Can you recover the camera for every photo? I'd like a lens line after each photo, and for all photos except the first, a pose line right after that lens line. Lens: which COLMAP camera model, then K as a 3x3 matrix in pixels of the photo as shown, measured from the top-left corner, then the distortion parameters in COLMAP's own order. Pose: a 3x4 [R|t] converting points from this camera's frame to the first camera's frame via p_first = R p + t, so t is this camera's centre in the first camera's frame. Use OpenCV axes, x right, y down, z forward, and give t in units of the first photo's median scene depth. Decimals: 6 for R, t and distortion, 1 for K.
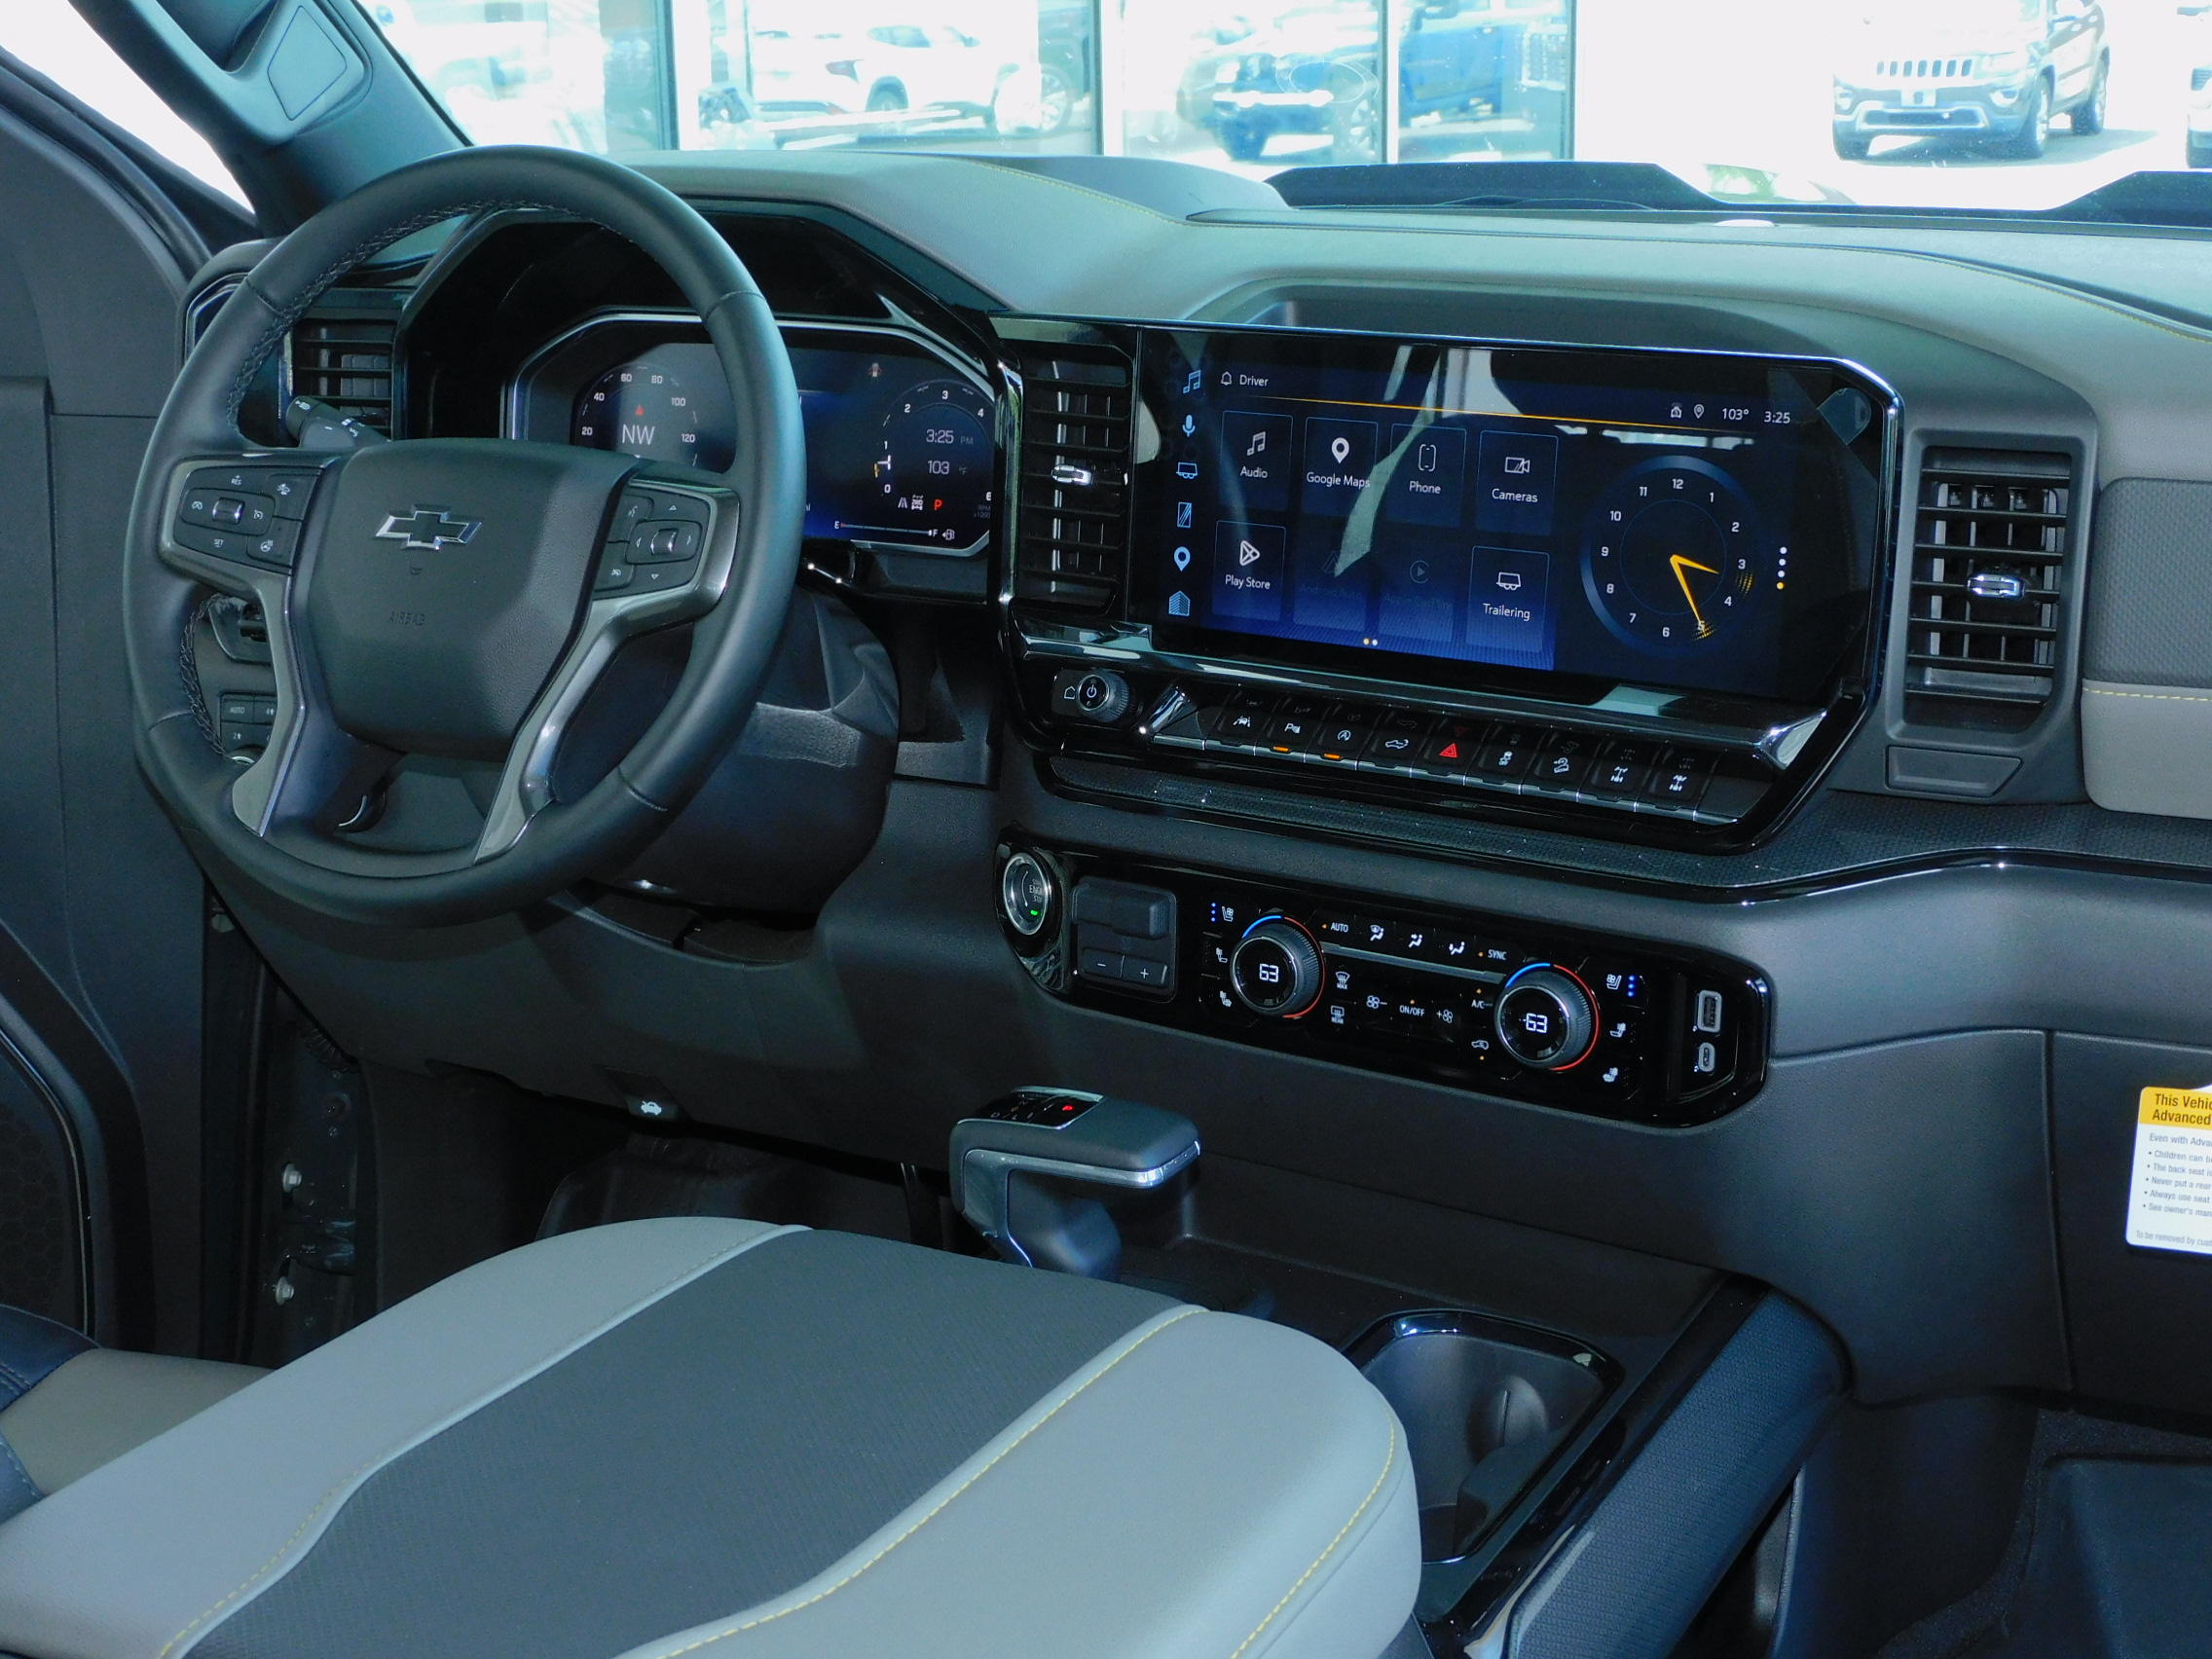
lens RADIAL K [[3132.0, 0, 1106.0], [0, 3132.0, 829.5], [0, 0, 1]] dist [-0.004212, -0.032237]
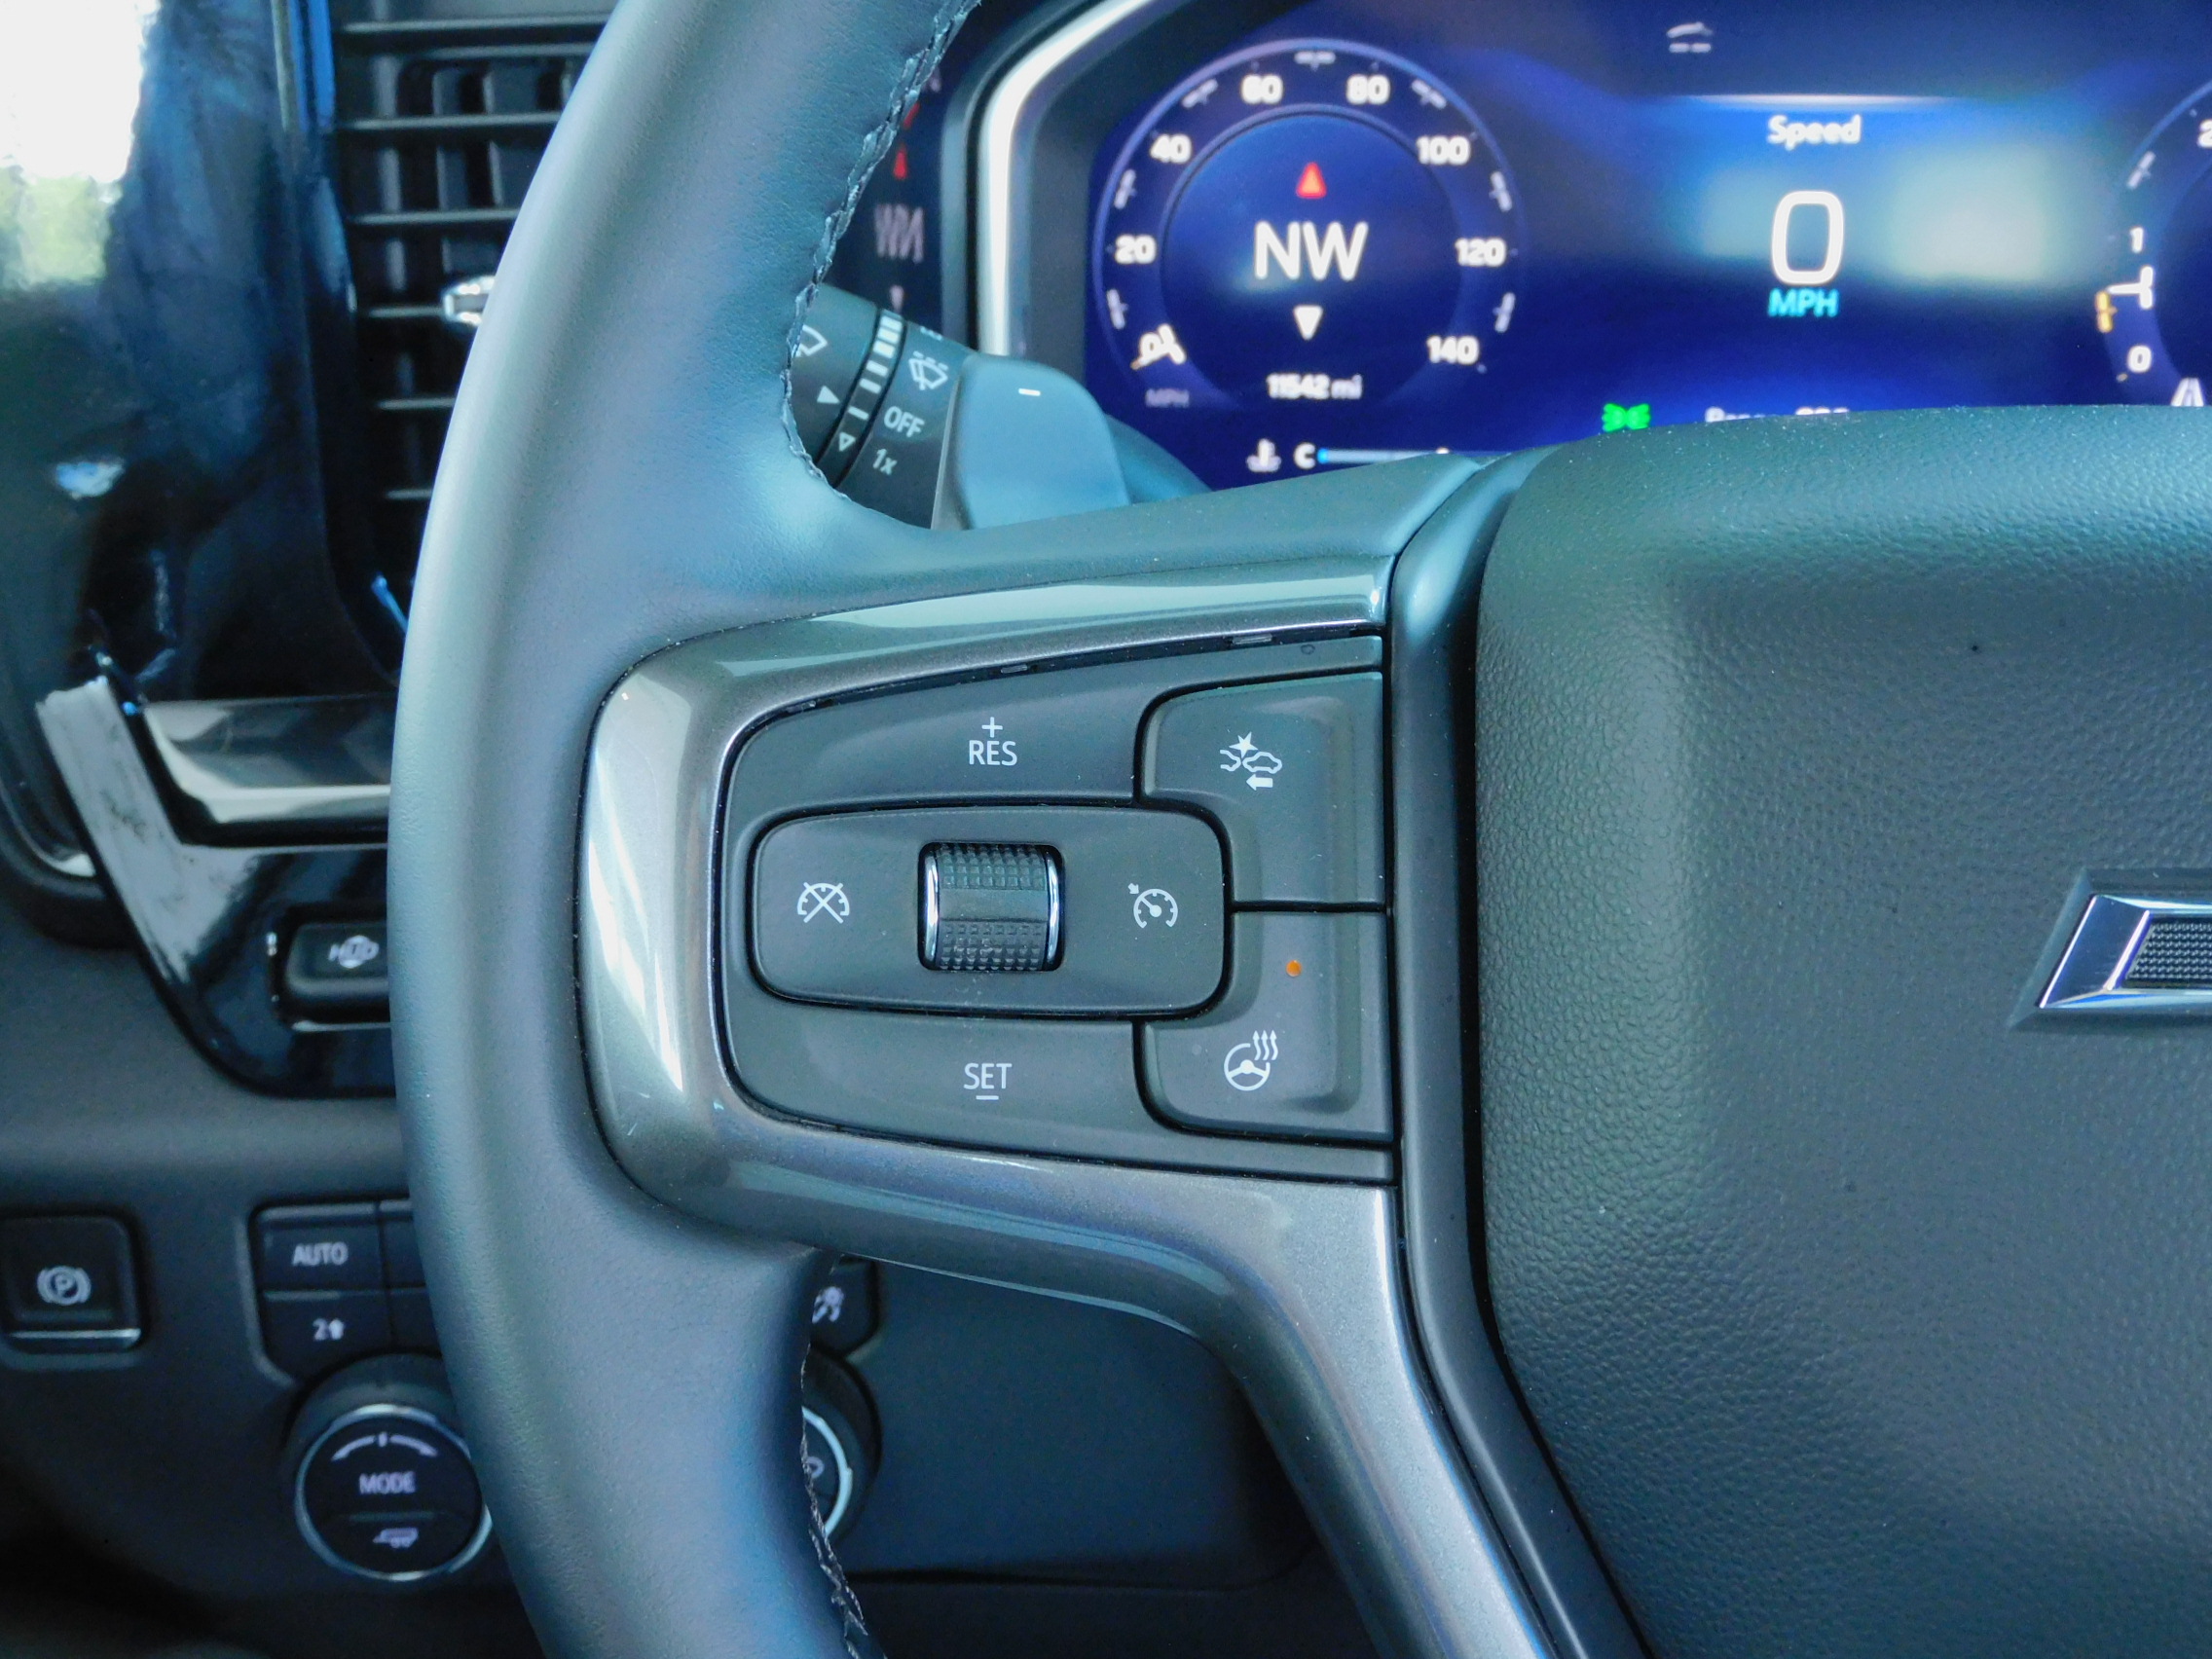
lens RADIAL K [[2564.2, 0, 1106.0], [0, 2564.2, 829.5], [0, 0, 1]] dist [-0.018898, -0.019219]
pose [[0.921295, -0.163592, 0.352779, -0.348934], [0.104002, 0.977815, 0.181830, -0.143085], [-0.374698, -0.130829, 0.917870, 0.893638]]
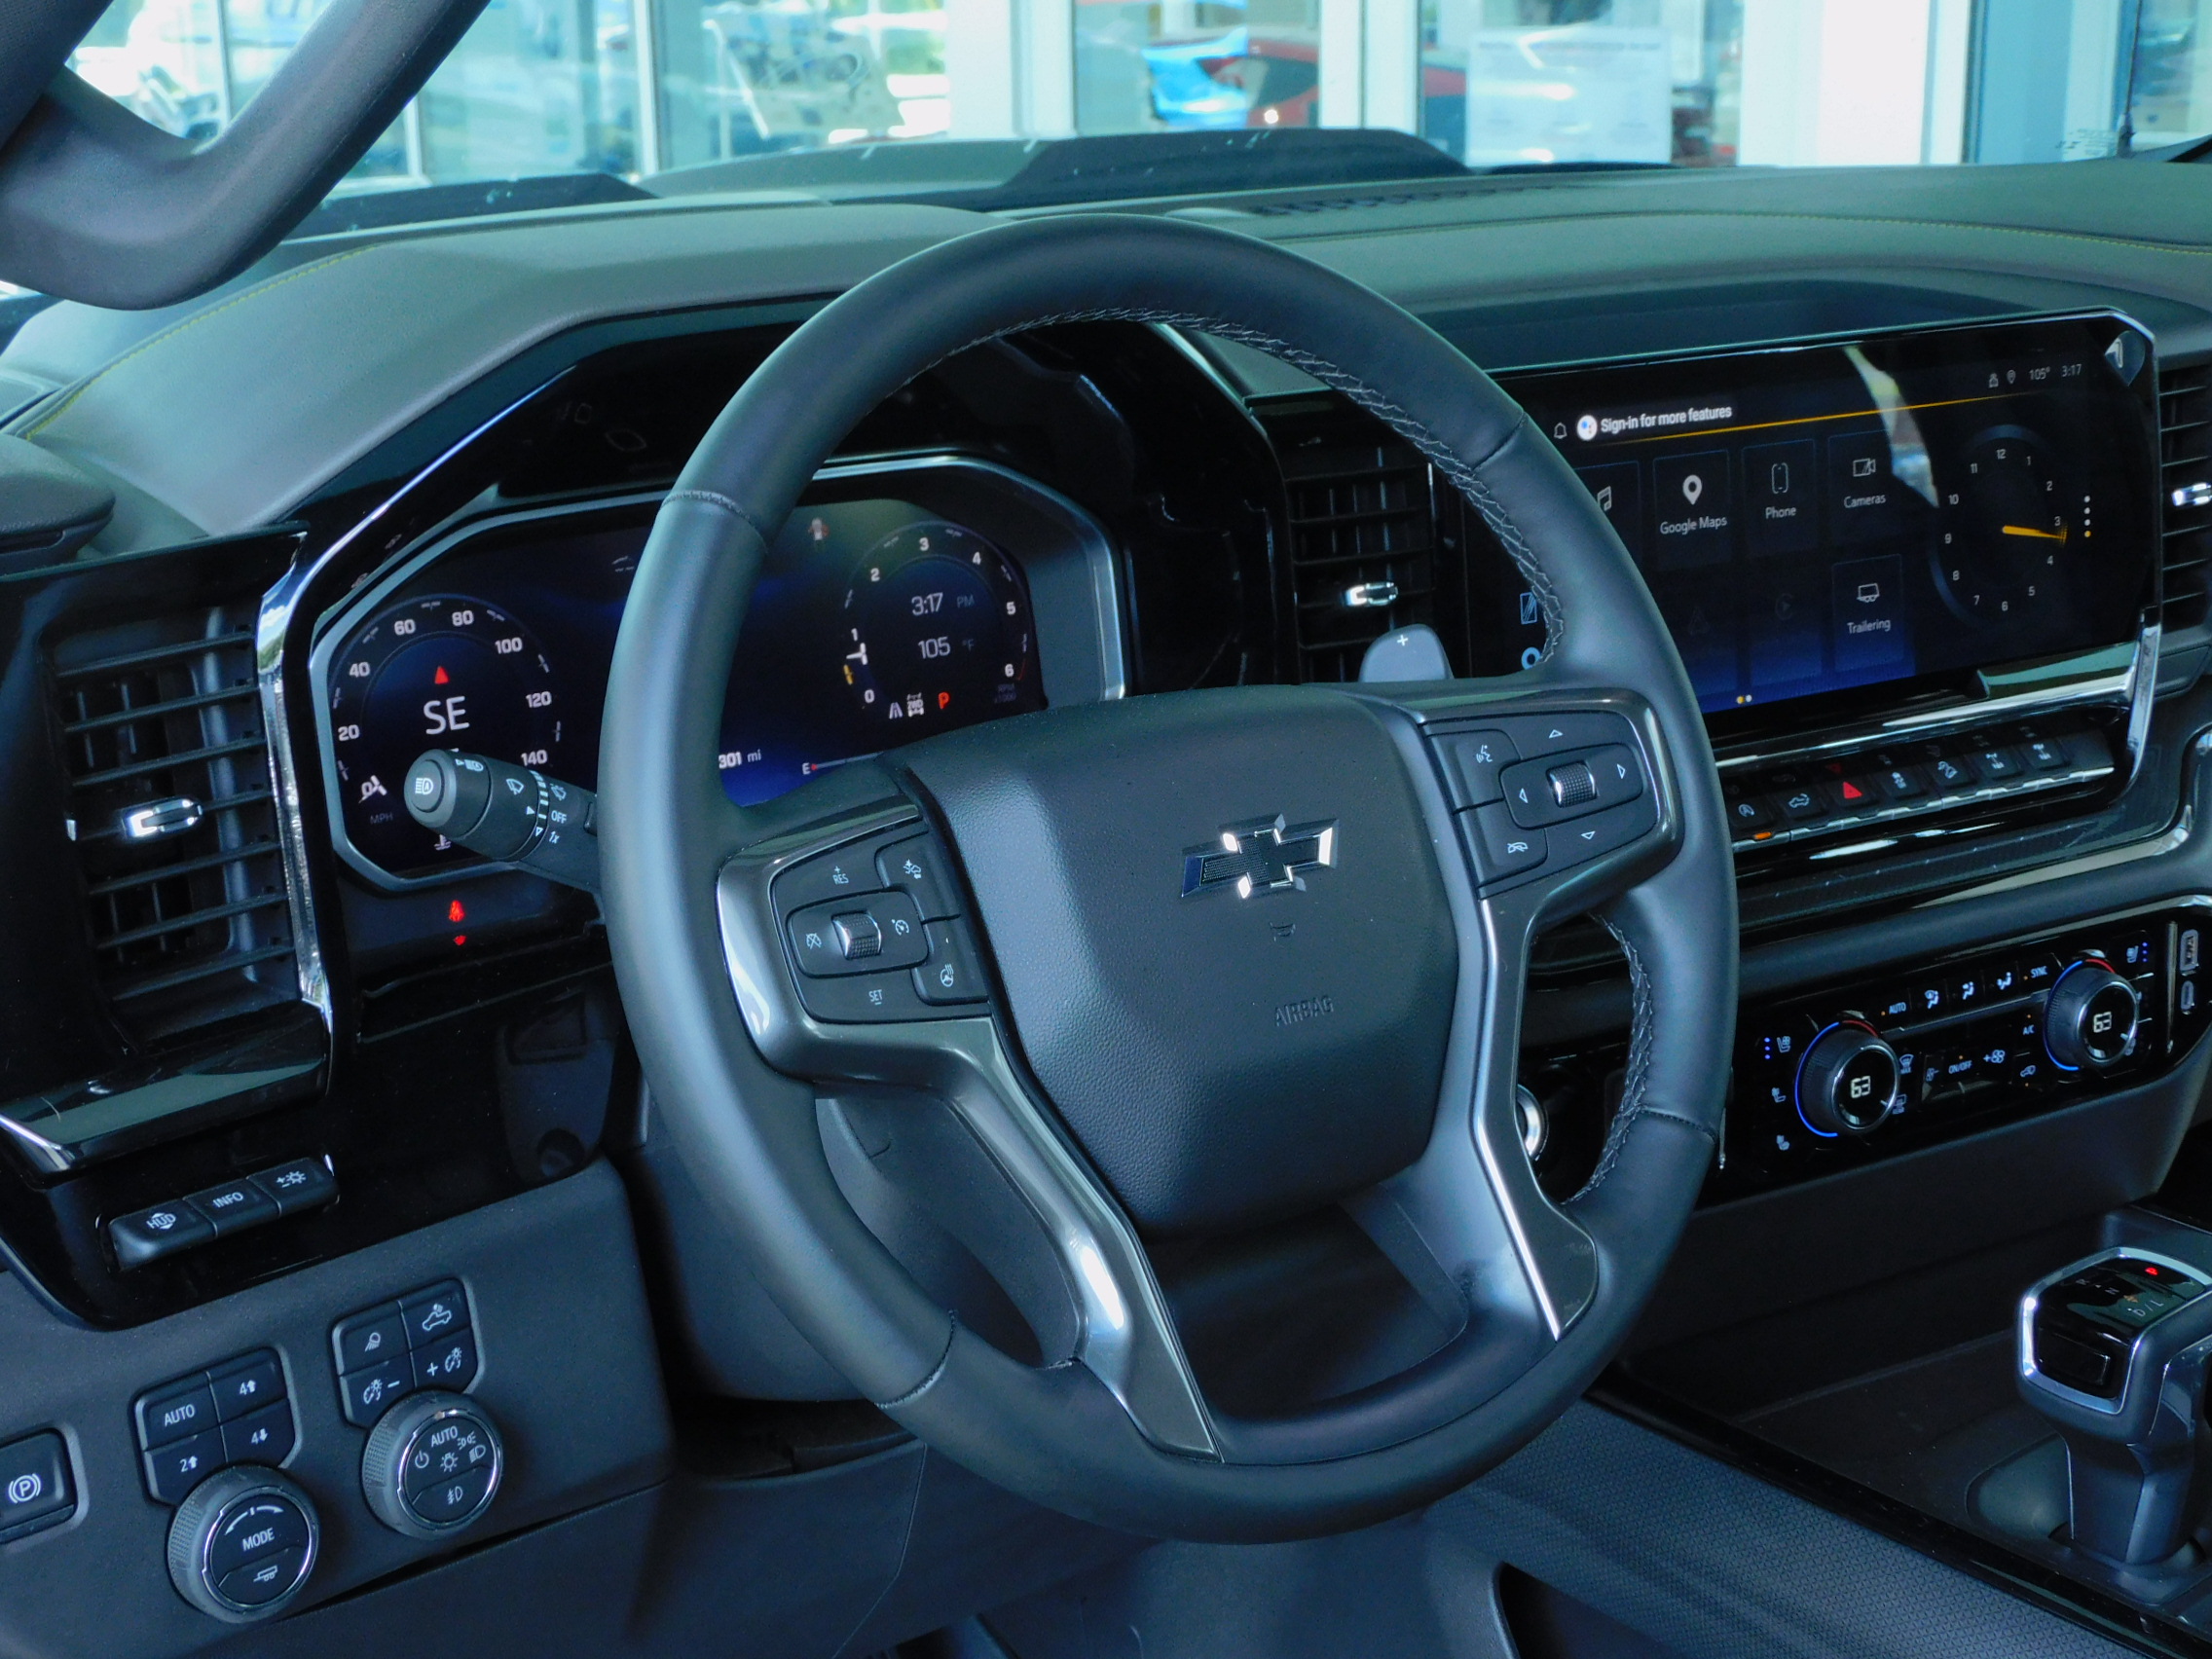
lens RADIAL K [[3132.0, 0, 1106.0], [0, 3132.0, 829.5], [0, 0, 1]] dist [-0.004212, -0.032237]
pose [[0.428283, -0.251940, 0.867814, -0.756559], [0.246057, 0.956574, 0.156274, -0.205002], [-0.869500, 0.146602, 0.471676, 0.749446]]
